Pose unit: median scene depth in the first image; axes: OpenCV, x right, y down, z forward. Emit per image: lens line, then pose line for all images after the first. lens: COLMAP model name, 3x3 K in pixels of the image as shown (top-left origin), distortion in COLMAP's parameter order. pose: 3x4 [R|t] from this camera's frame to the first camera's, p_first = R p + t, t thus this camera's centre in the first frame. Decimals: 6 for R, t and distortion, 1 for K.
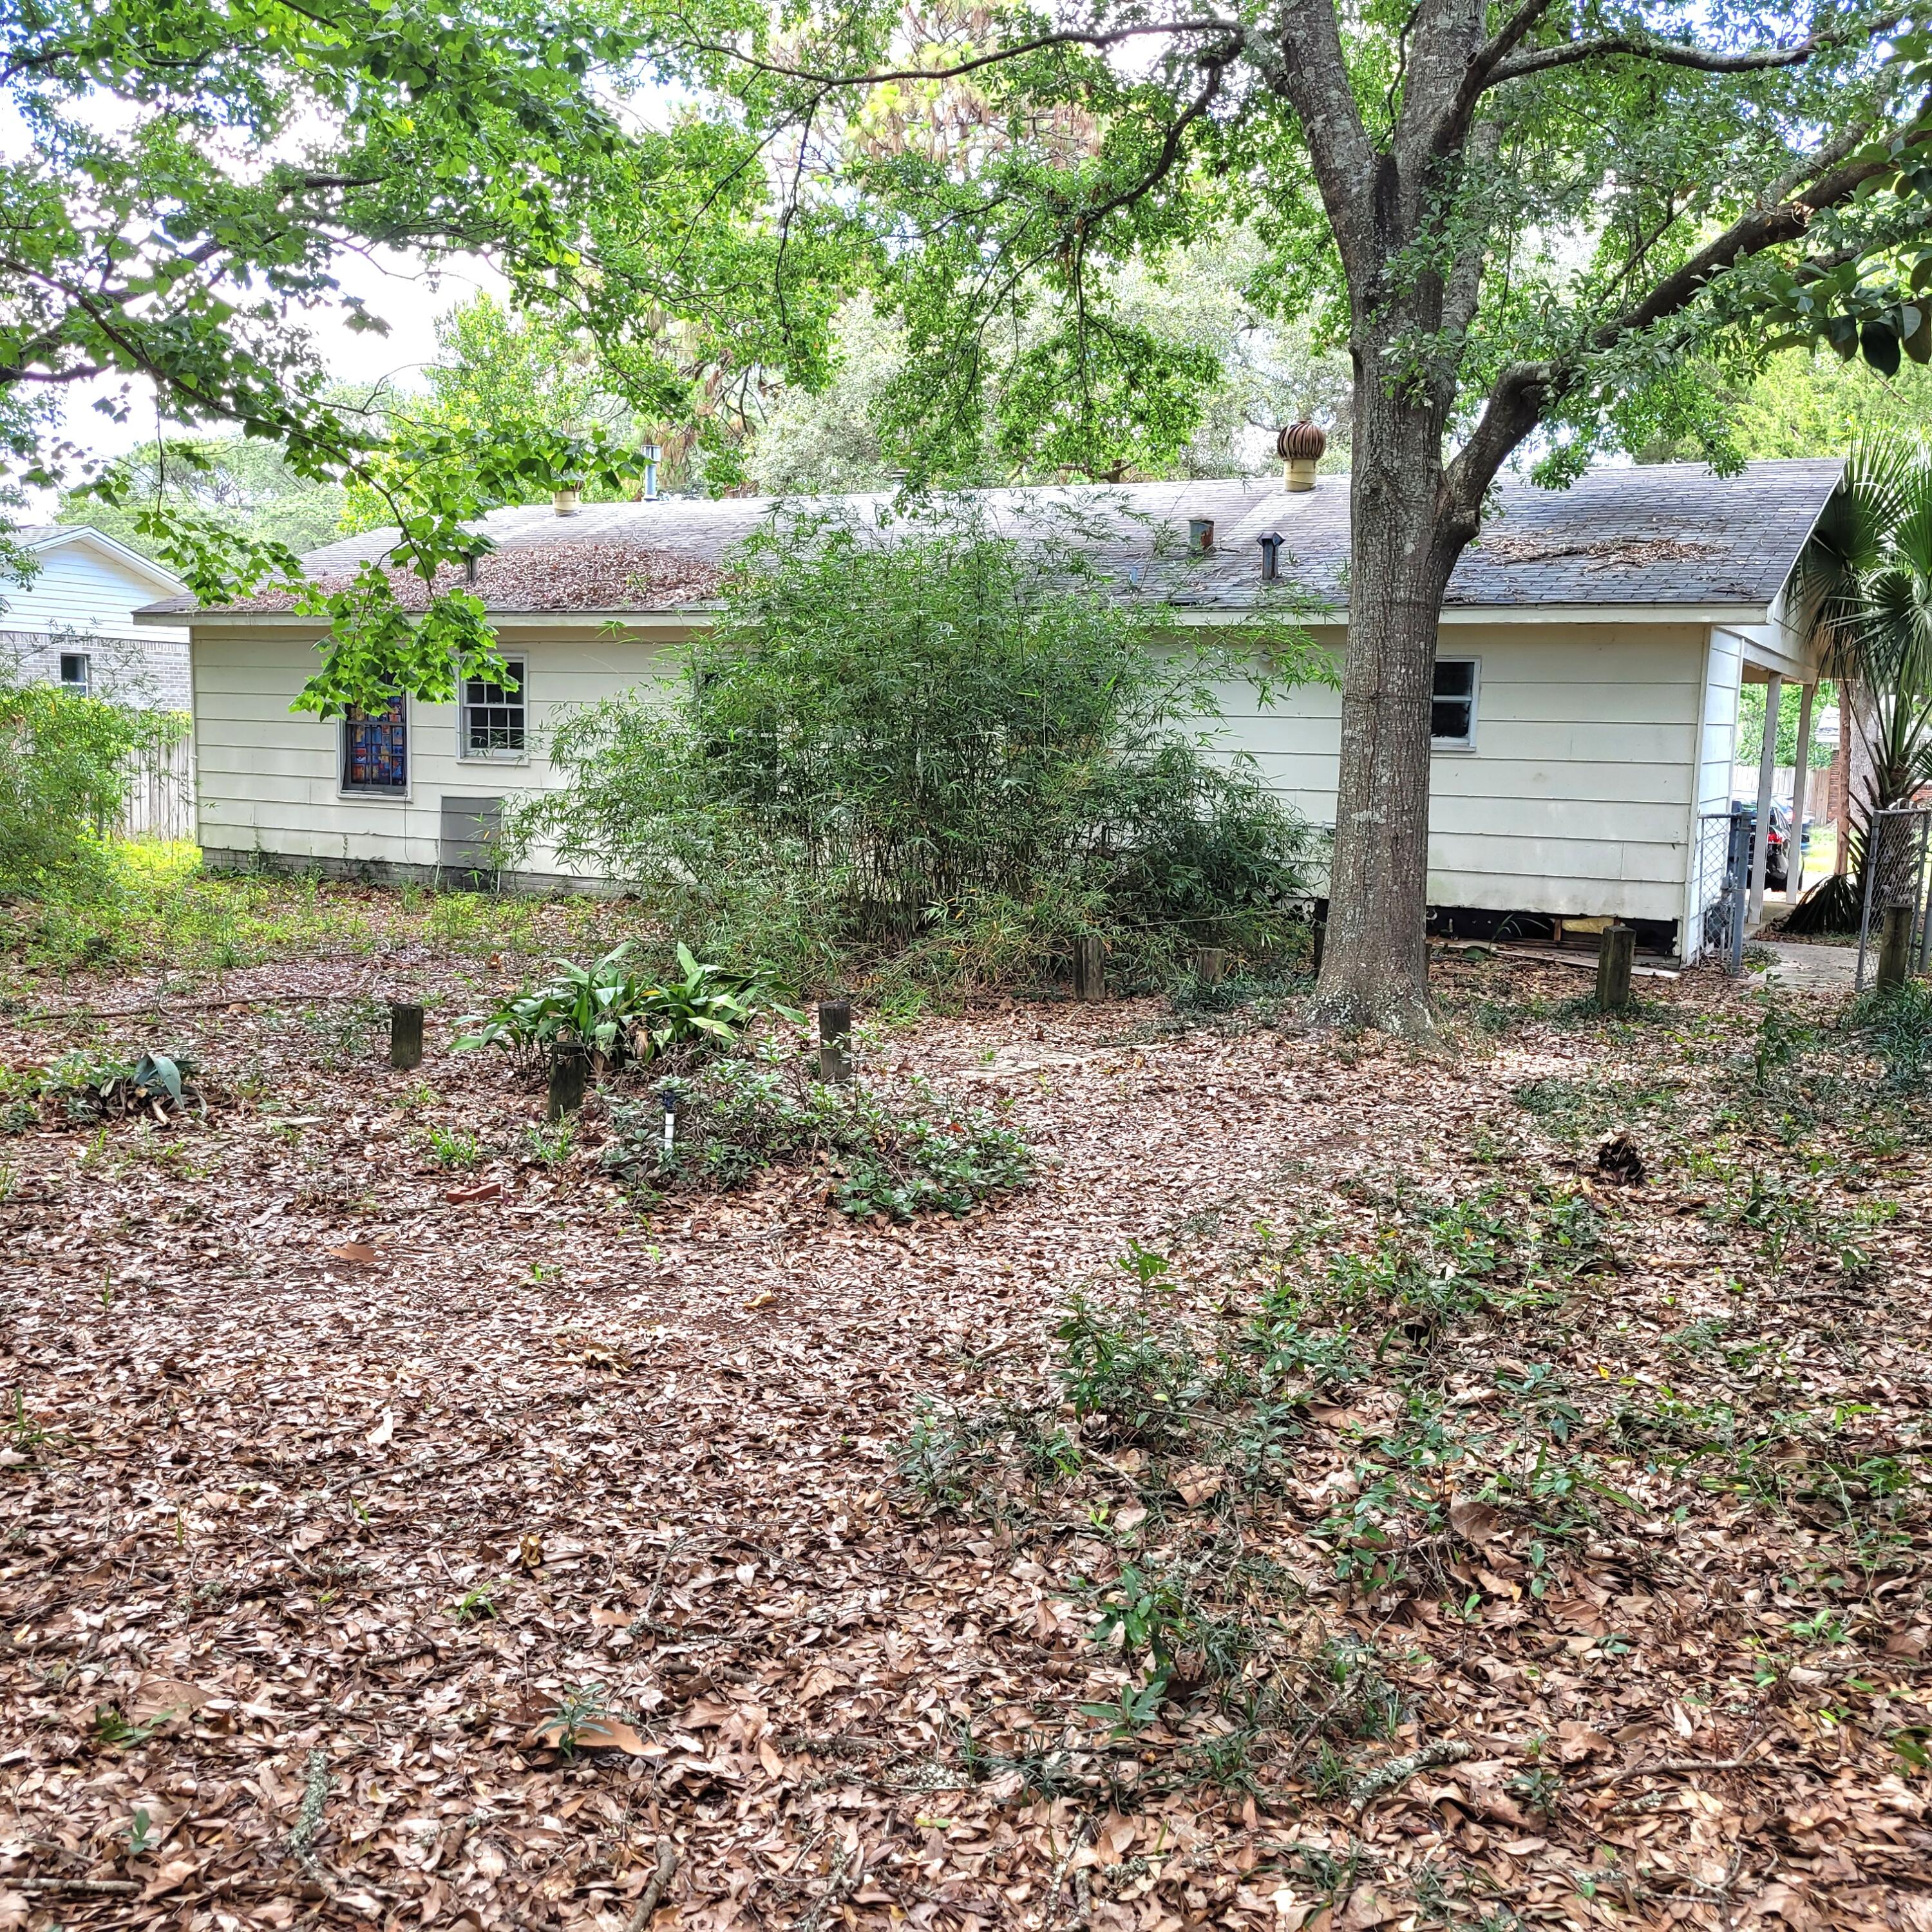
lens RADIAL K [[1952.1, 0, 973.3], [0, 1952.1, 992.2], [0, 0, 1]] dist [0.056119, -0.029429]
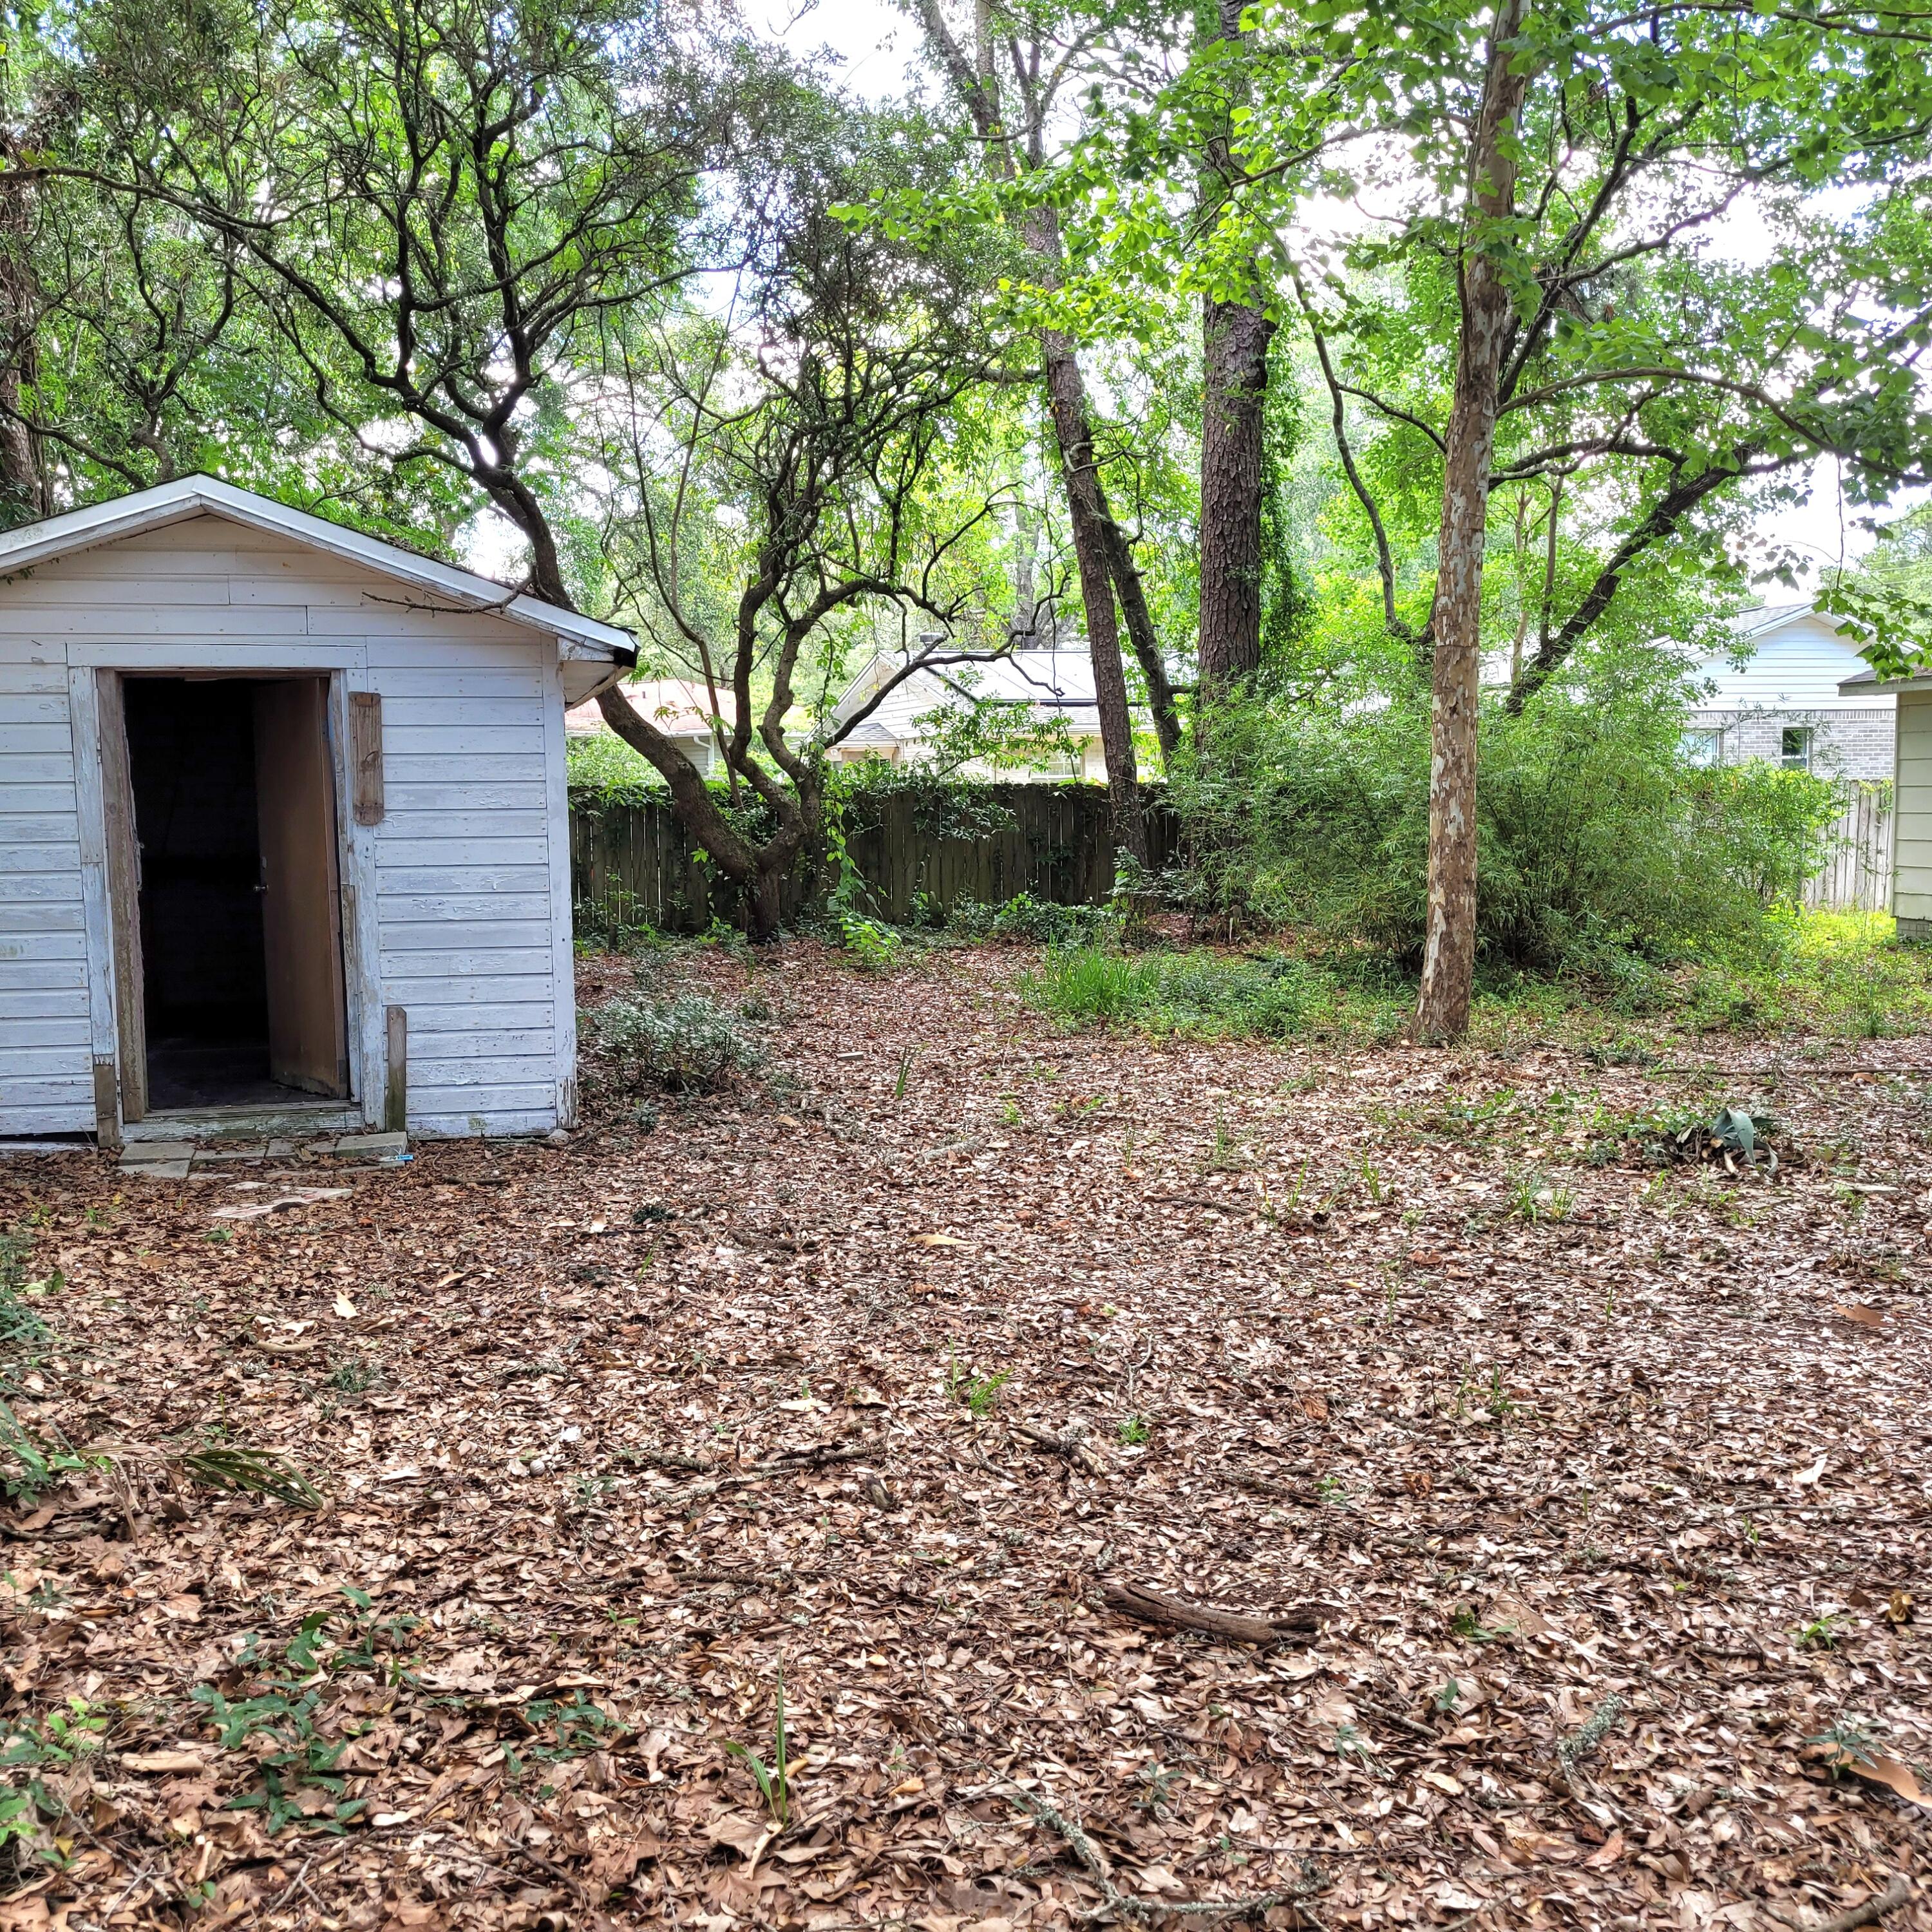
lens RADIAL K [[1952.1, 0, 973.3], [0, 1952.1, 992.2], [0, 0, 1]] dist [0.056119, -0.029429]
pose [[0.683374, 0.042416, -0.728835, 0.179524], [-0.068301, 0.997647, -0.005980, 0.007986], [0.726867, 0.053867, 0.684663, -0.058977]]
